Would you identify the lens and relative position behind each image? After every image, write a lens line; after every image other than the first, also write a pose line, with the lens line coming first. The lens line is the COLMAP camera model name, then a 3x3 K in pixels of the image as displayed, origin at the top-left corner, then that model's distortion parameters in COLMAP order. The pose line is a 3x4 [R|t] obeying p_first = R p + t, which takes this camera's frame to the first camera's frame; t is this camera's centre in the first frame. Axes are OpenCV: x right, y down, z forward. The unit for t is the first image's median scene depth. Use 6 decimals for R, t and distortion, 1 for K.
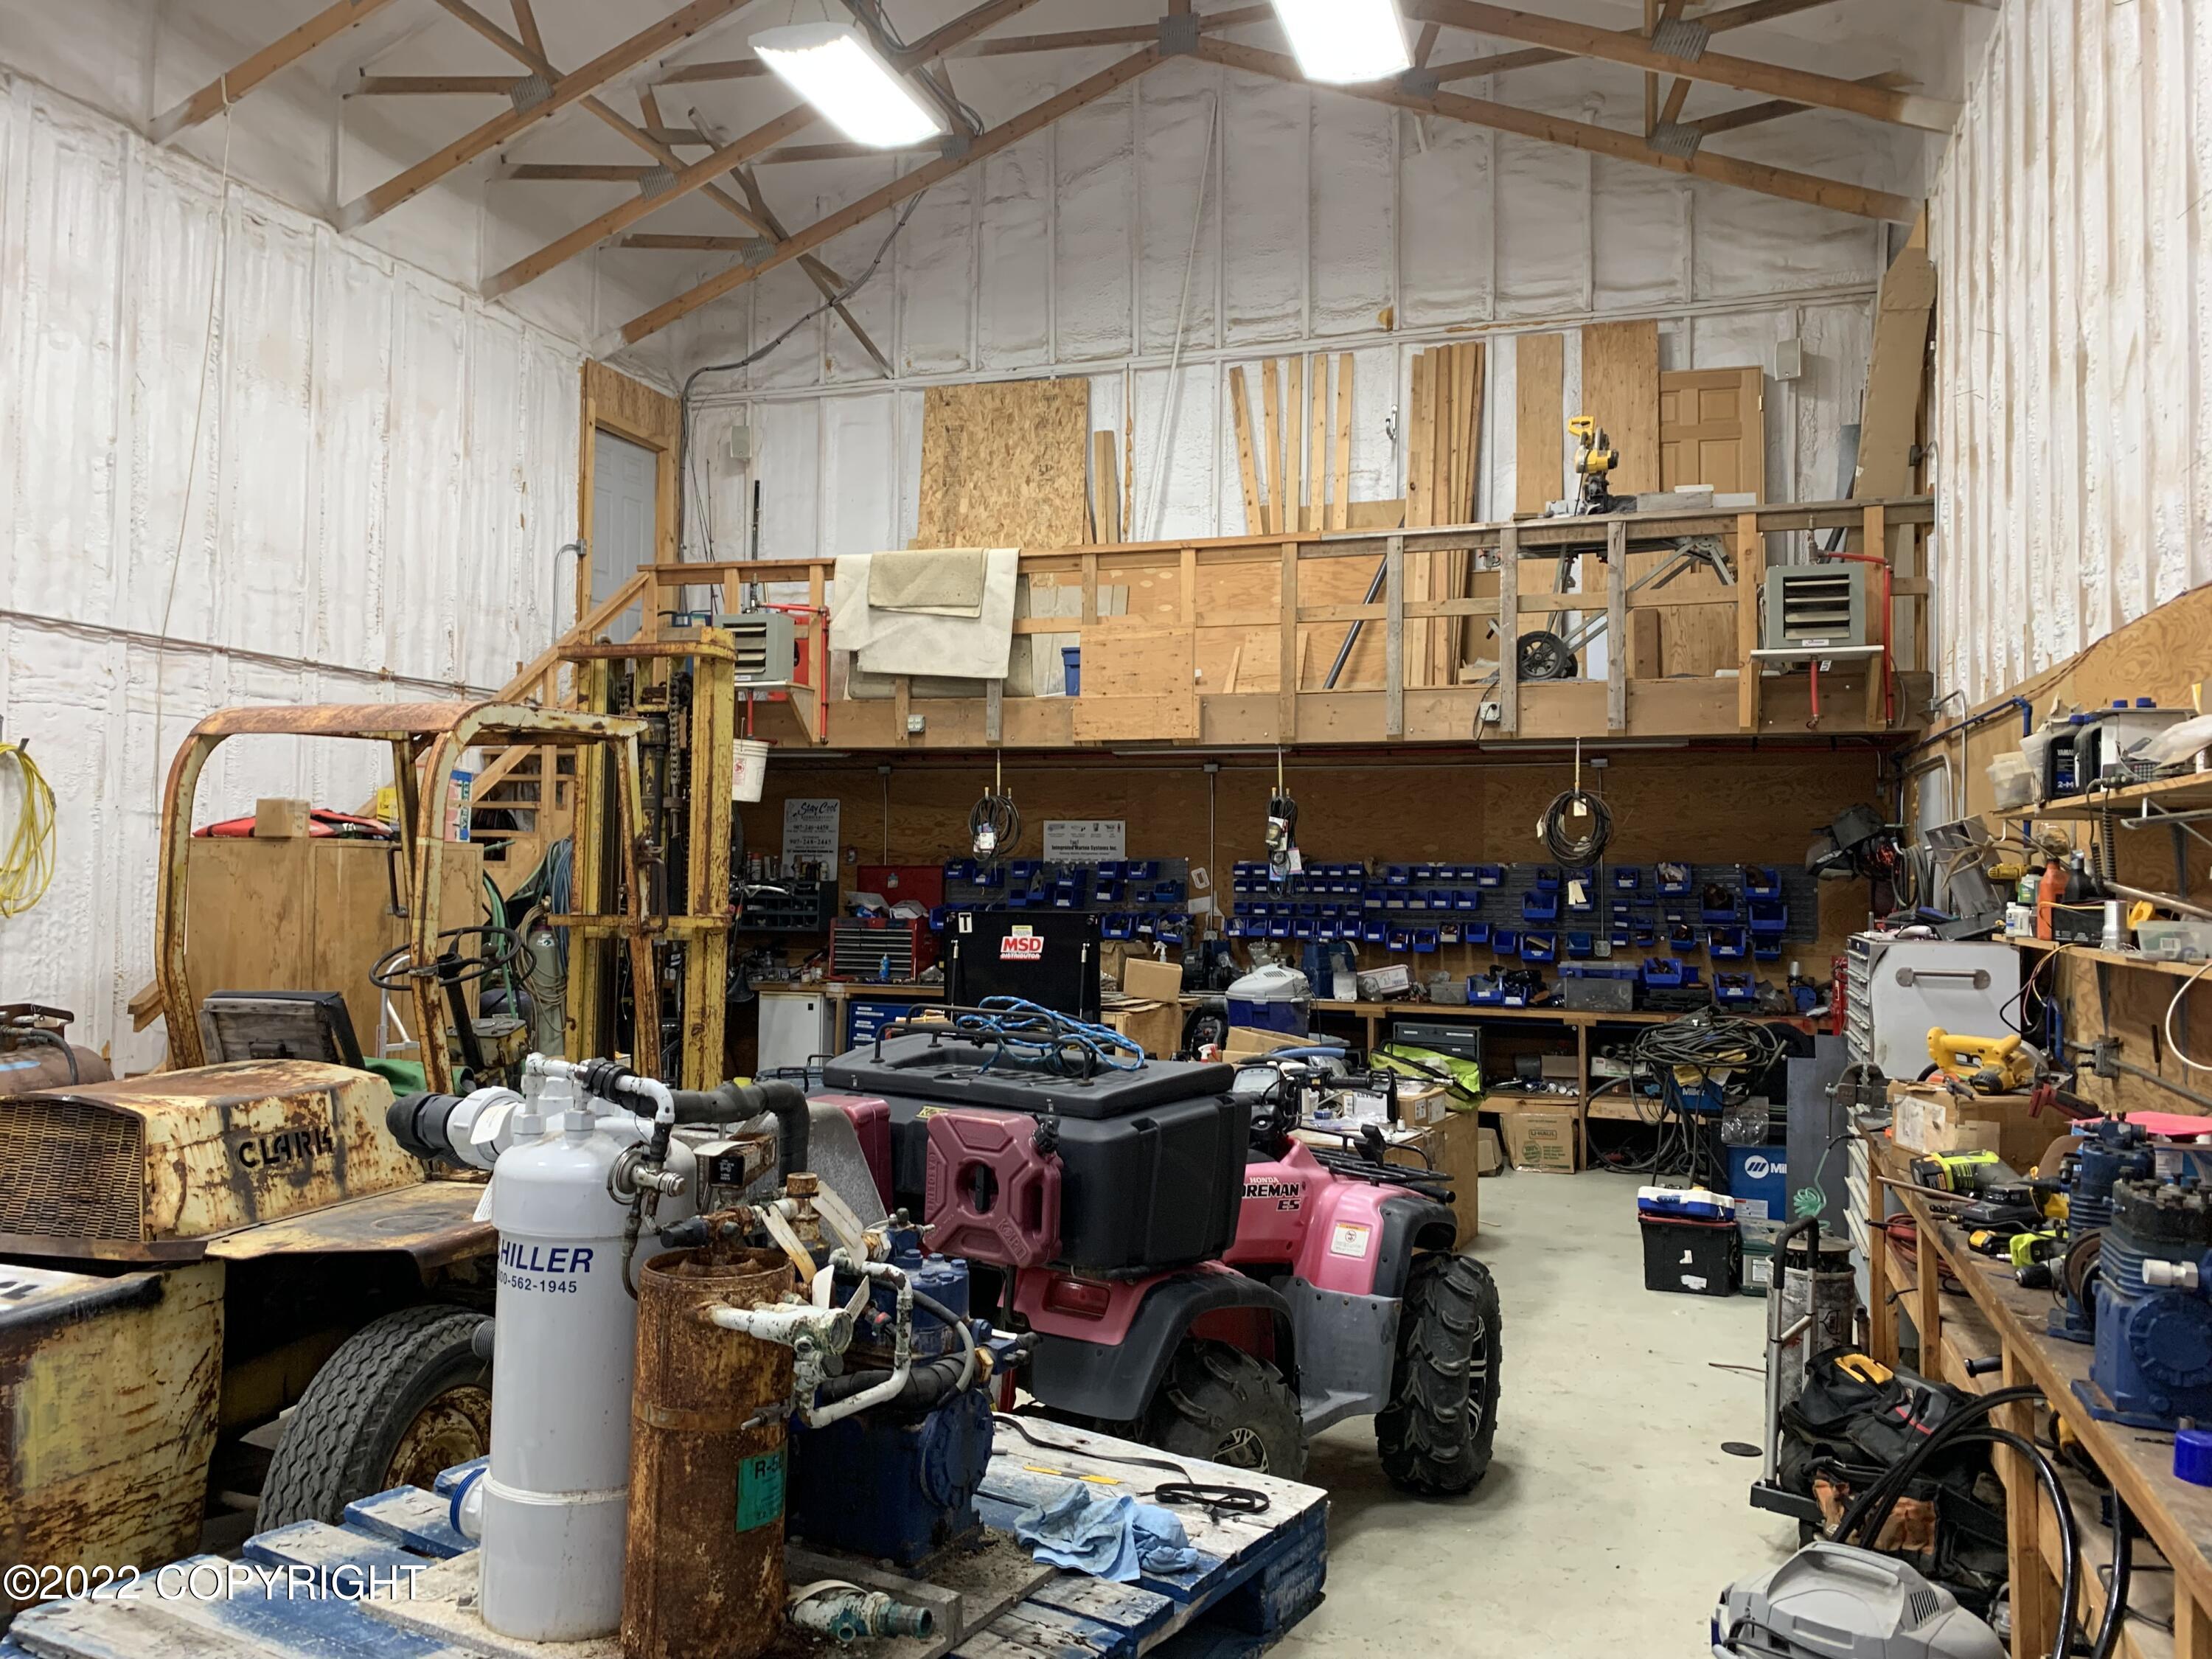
lens RADIAL K [[1661.3, 0, 1084.3], [0, 1661.3, 809.4], [0, 0, 1]] dist [0.119402, -0.253024]
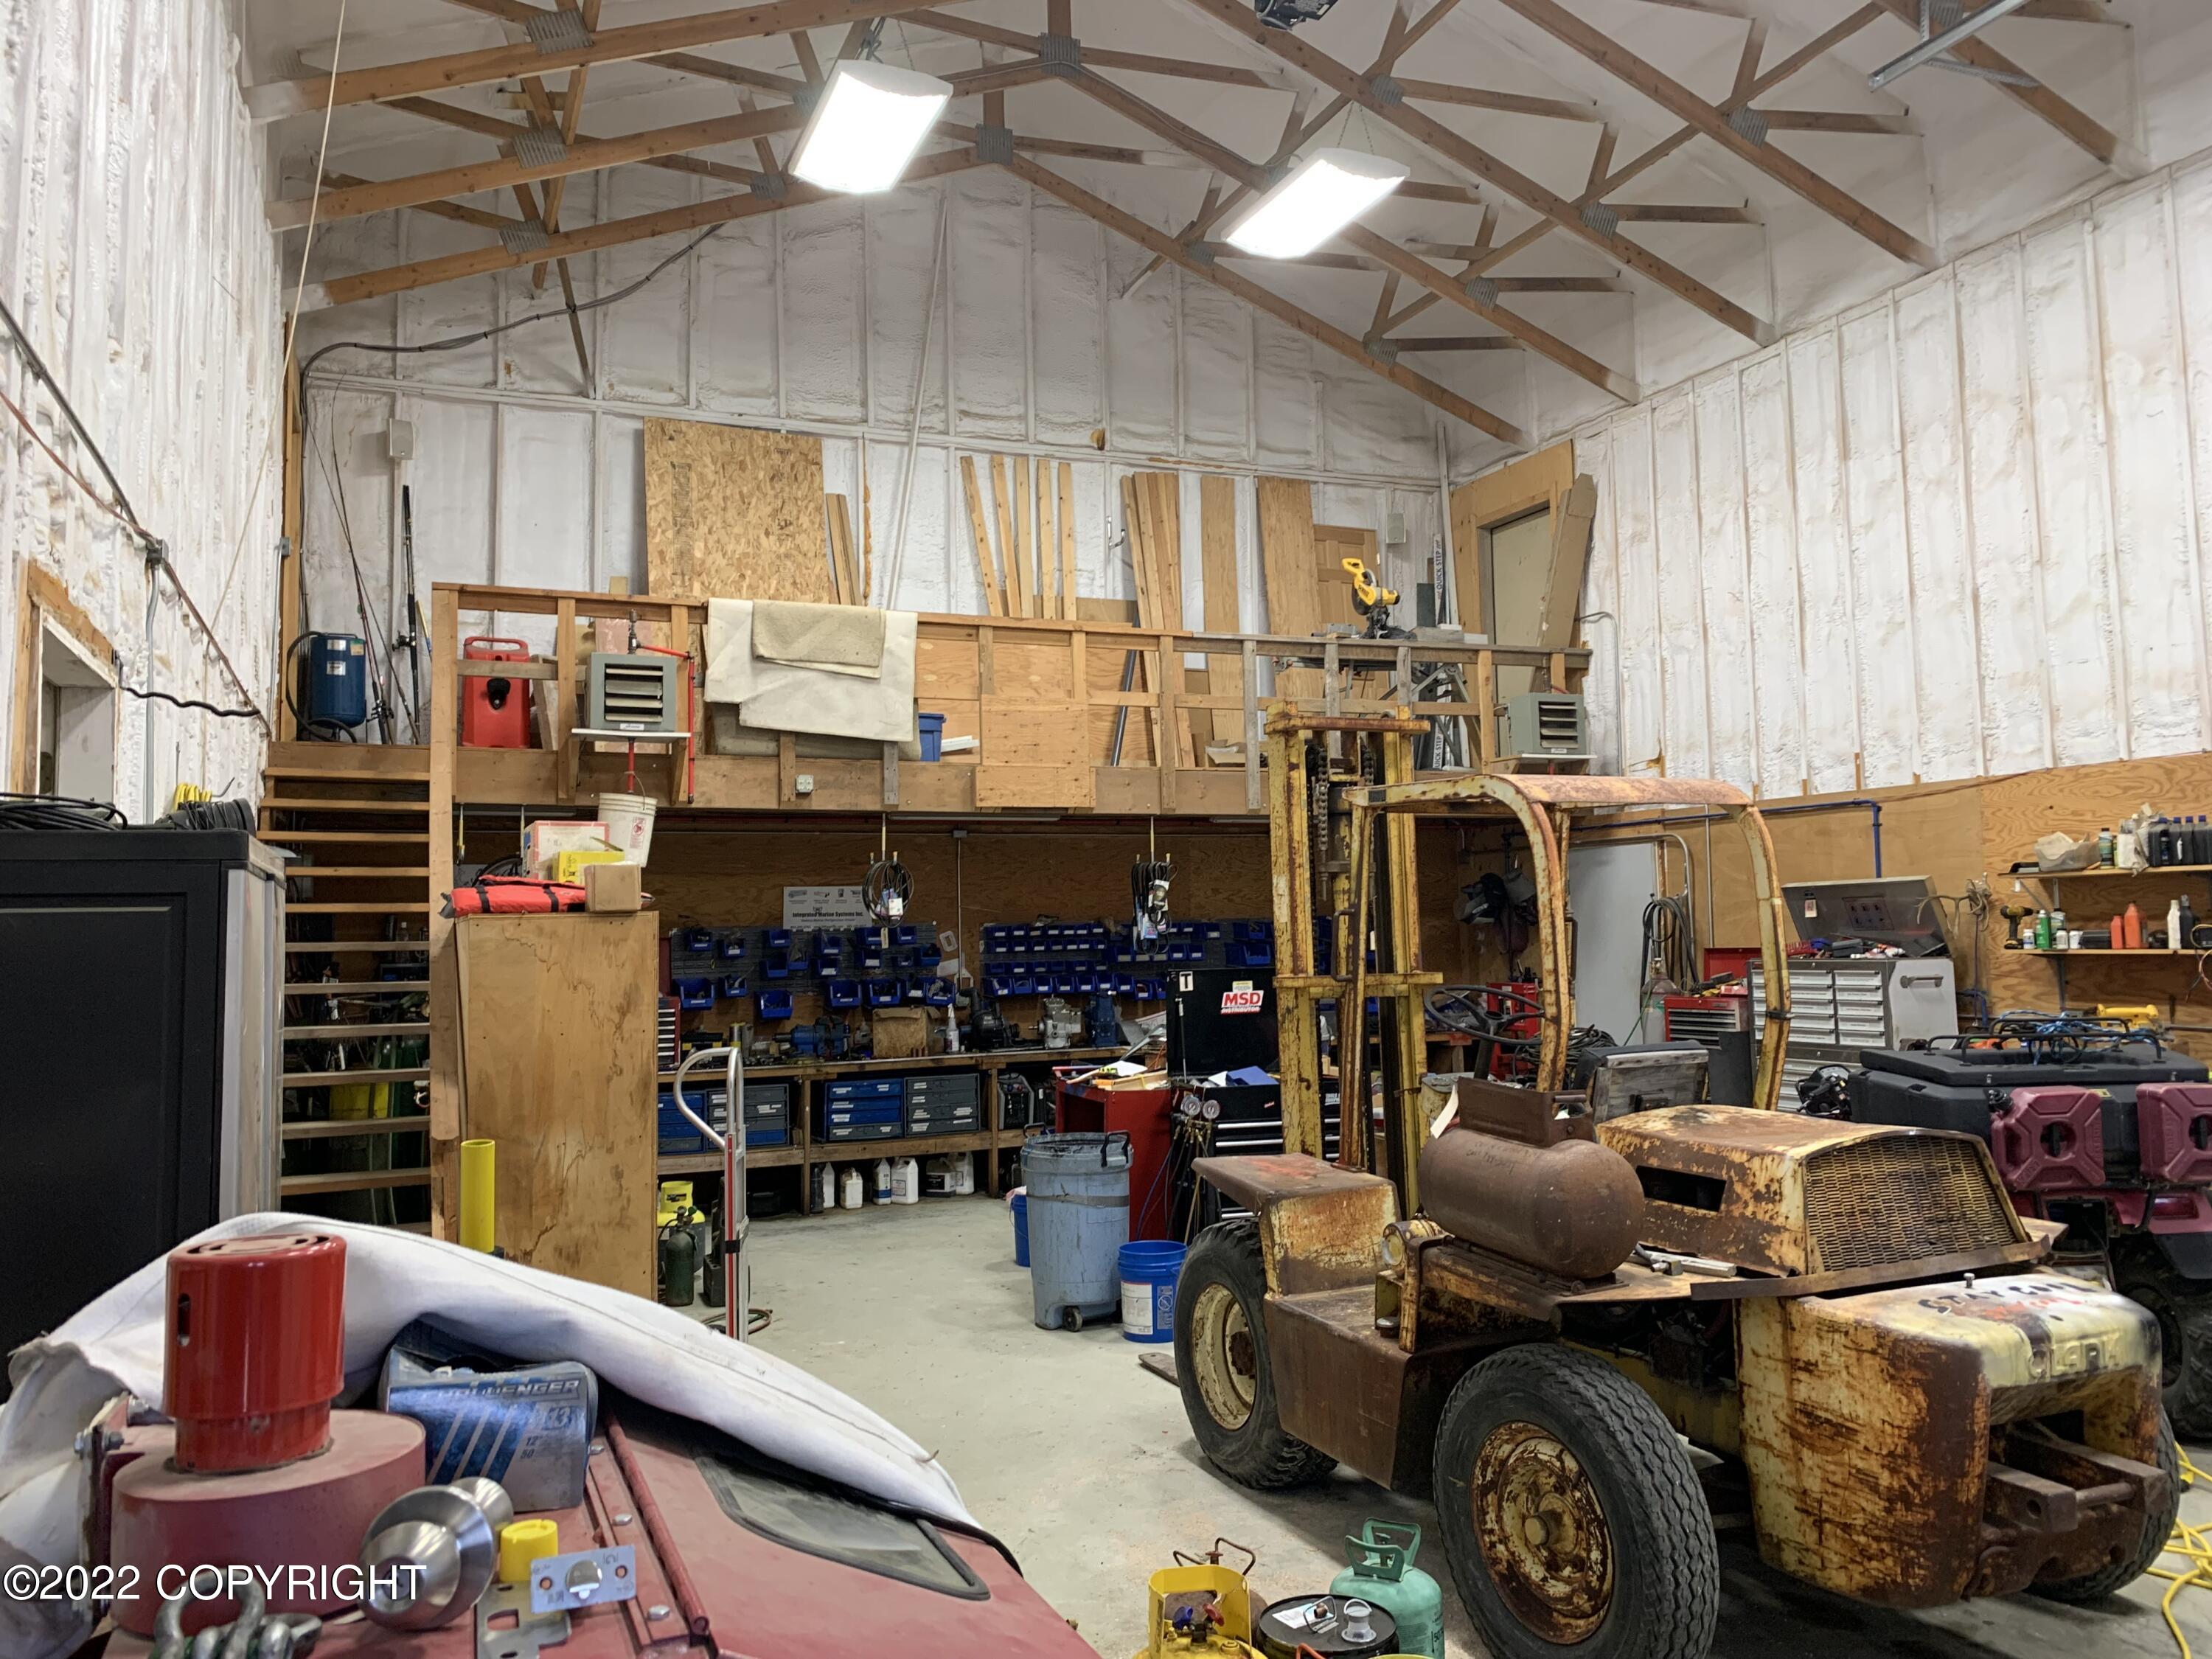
lens RADIAL K [[1670.8, 0, 1107.7], [0, 1670.8, 802.8], [0, 0, 1]] dist [0.093561, -0.196620]
pose [[0.751869, 0.025160, 0.658832, -0.586800], [0.003126, 0.999124, -0.041723, -0.000761], [-0.659305, 0.033430, 0.751132, 0.167232]]
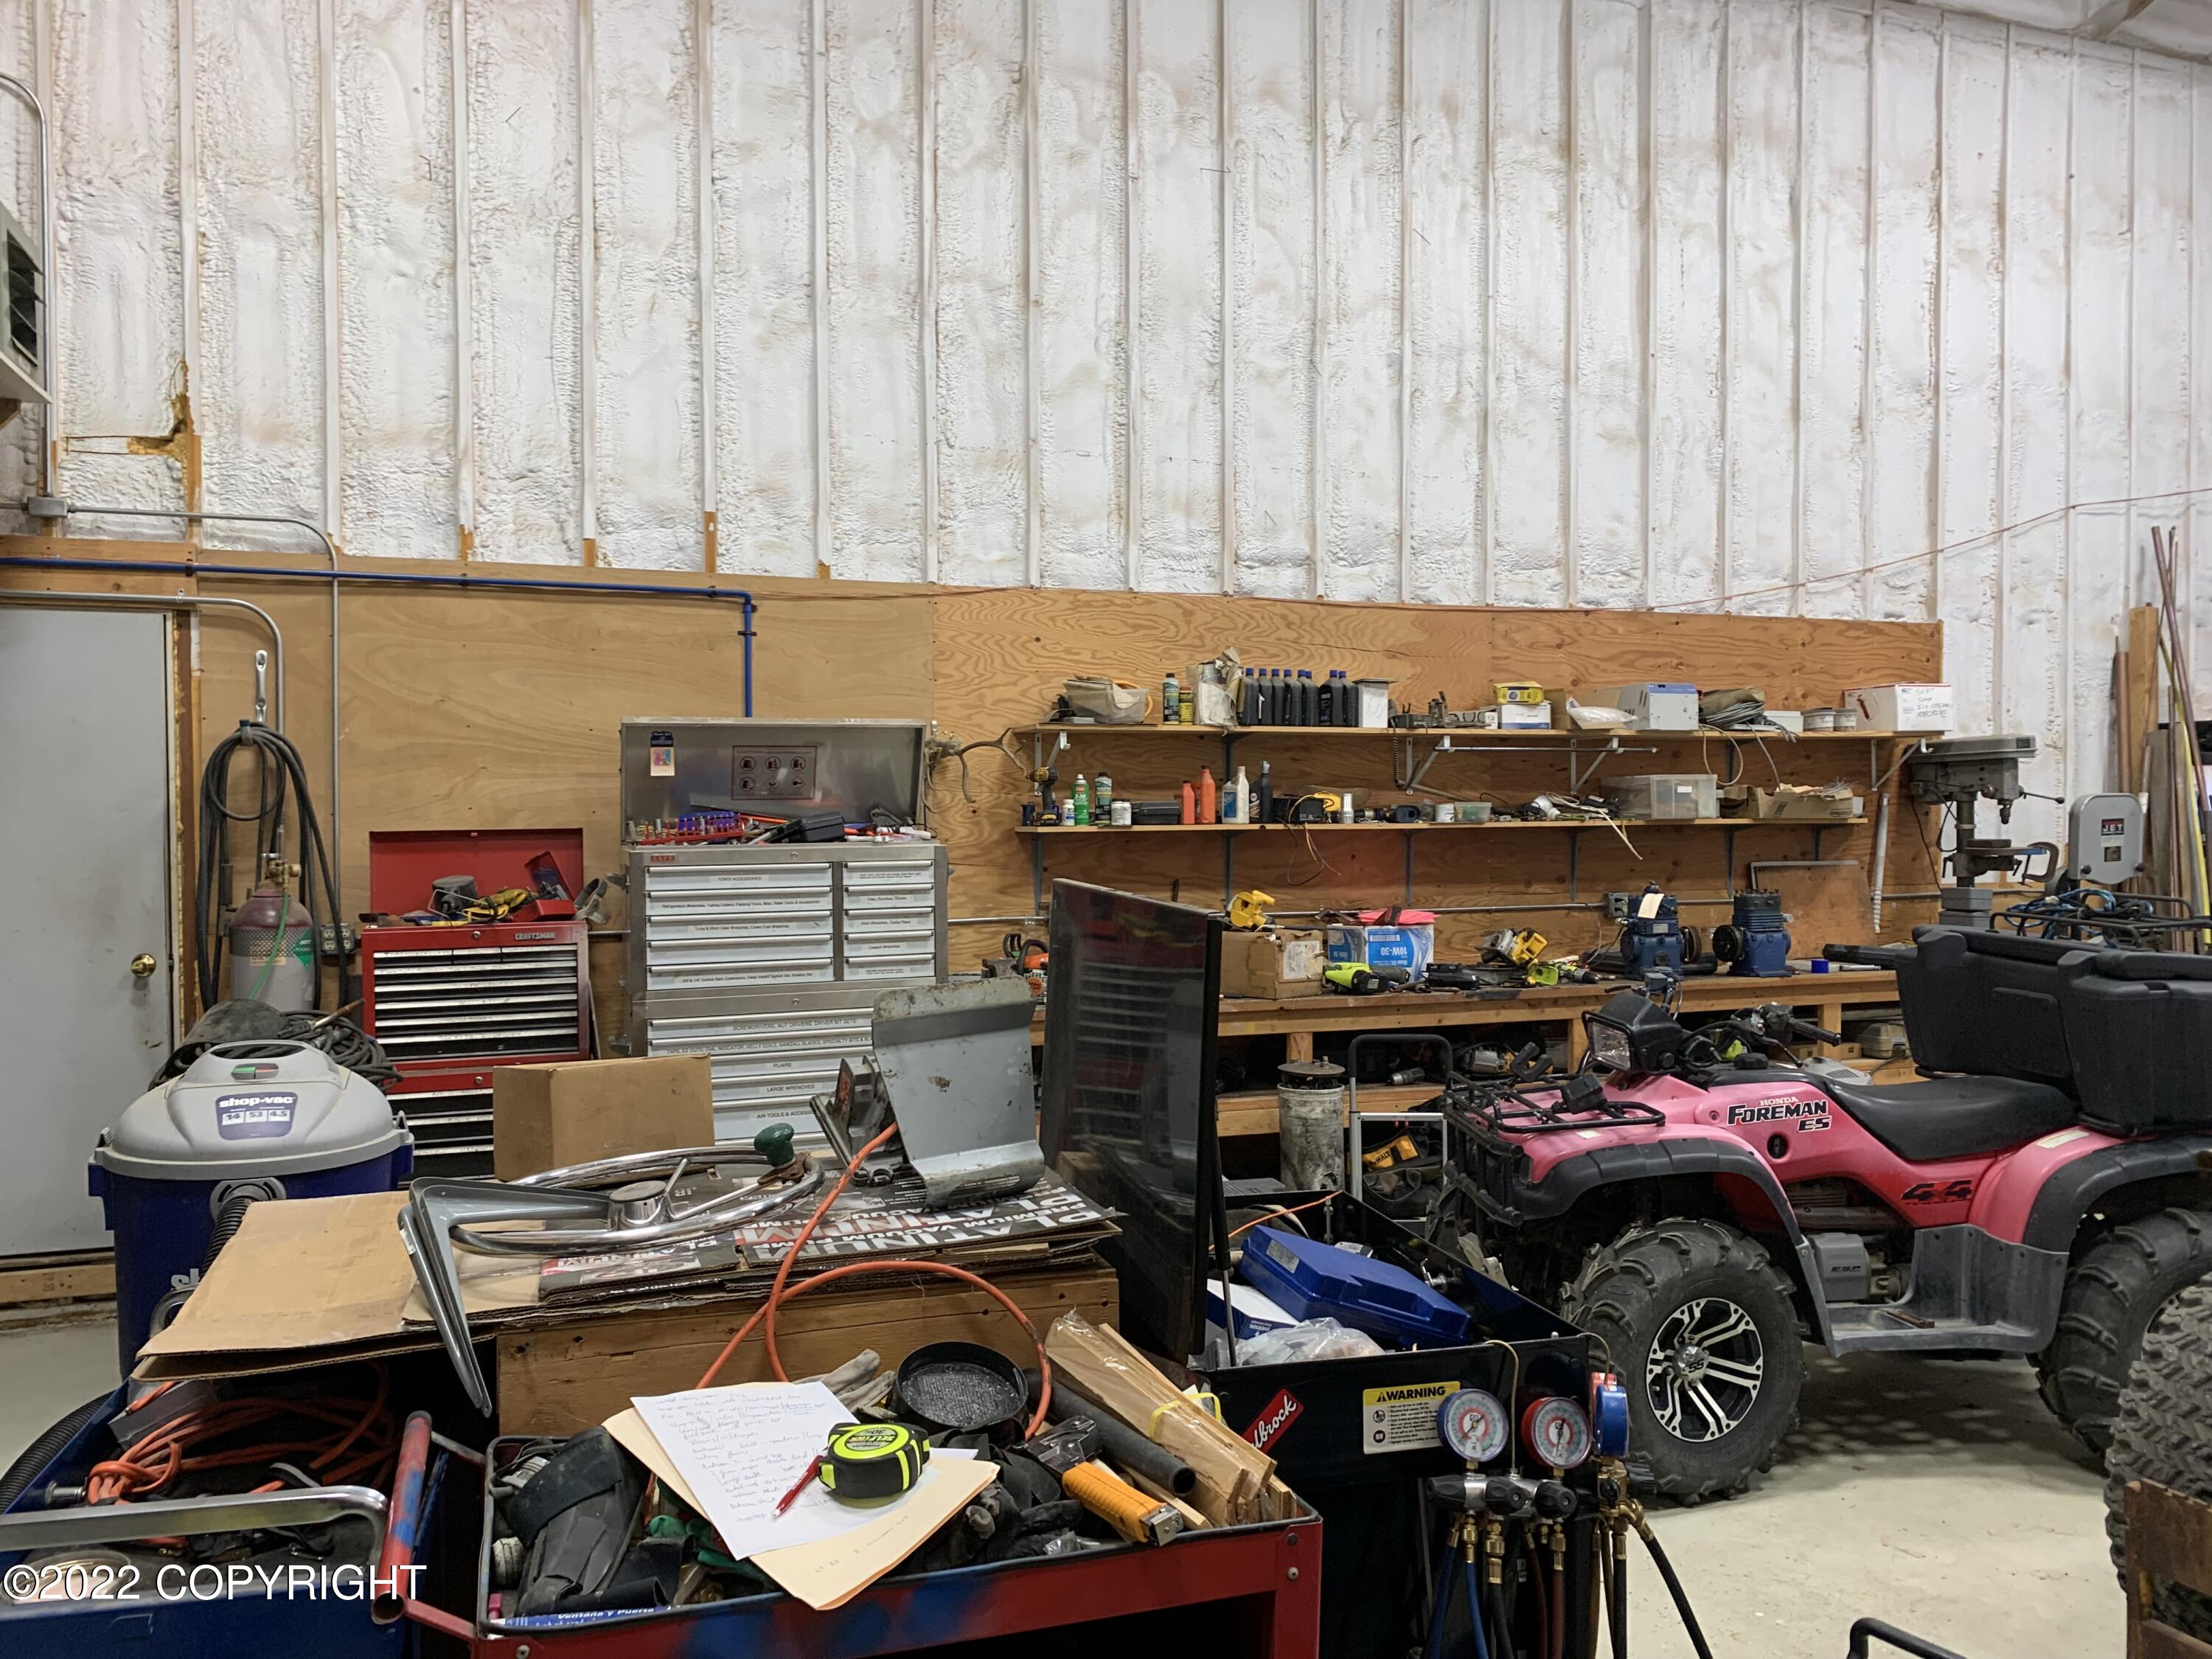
lens RADIAL K [[1682.3, 0, 1082.8], [0, 1682.3, 836.0], [0, 0, 1]] dist [0.048564, -0.046063]
pose [[-0.629910, -0.030727, 0.776060, -0.192105], [-0.033205, 0.999369, 0.012617, 0.032705], [-0.775958, -0.017821, -0.630533, 0.856330]]
